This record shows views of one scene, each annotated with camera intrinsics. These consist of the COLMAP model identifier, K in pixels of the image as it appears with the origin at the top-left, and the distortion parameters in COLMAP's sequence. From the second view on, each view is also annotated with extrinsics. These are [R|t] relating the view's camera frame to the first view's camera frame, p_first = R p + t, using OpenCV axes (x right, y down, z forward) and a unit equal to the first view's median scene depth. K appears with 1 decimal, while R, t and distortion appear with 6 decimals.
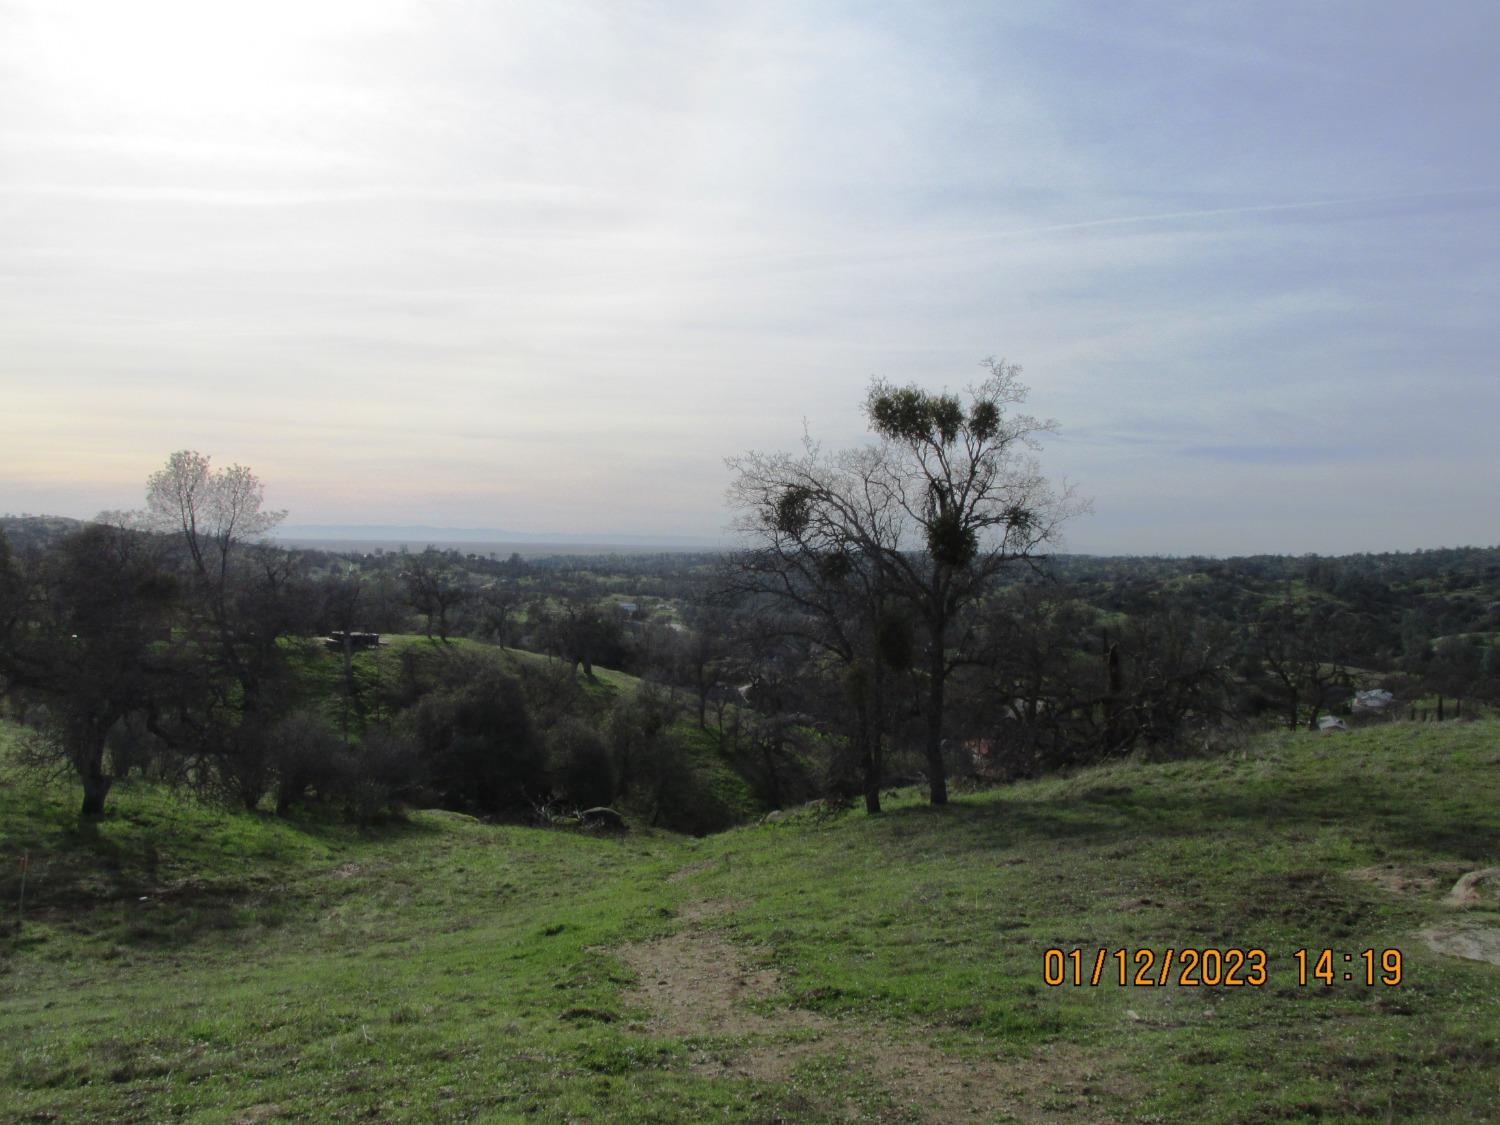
lens RADIAL K [[1237.2, 0, 758.3], [0, 1237.2, 554.8], [0, 0, 1]] dist [-0.033707, 0.000577]
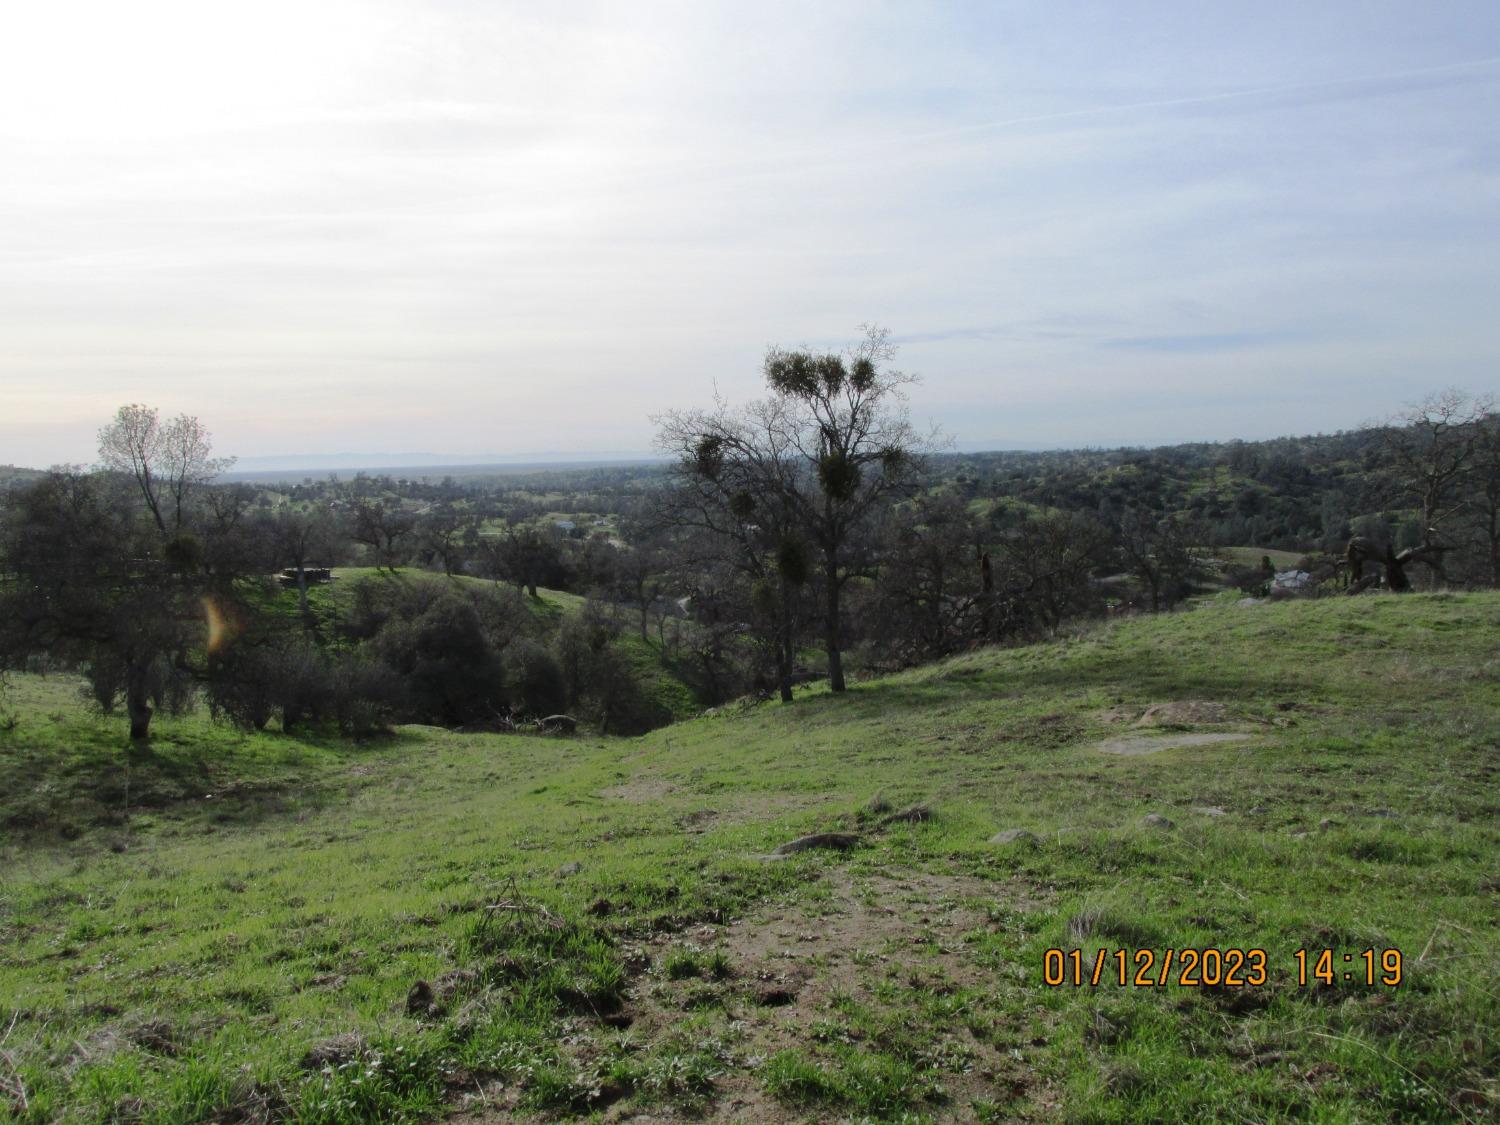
lens RADIAL K [[1237.2, 0, 758.3], [0, 1237.2, 554.8], [0, 0, 1]] dist [-0.033707, 0.000577]
pose [[0.997524, -0.050557, 0.048881, 0.011131], [0.046861, 0.996156, 0.074009, -0.023149], [-0.052435, -0.071535, 0.996059, -0.175795]]
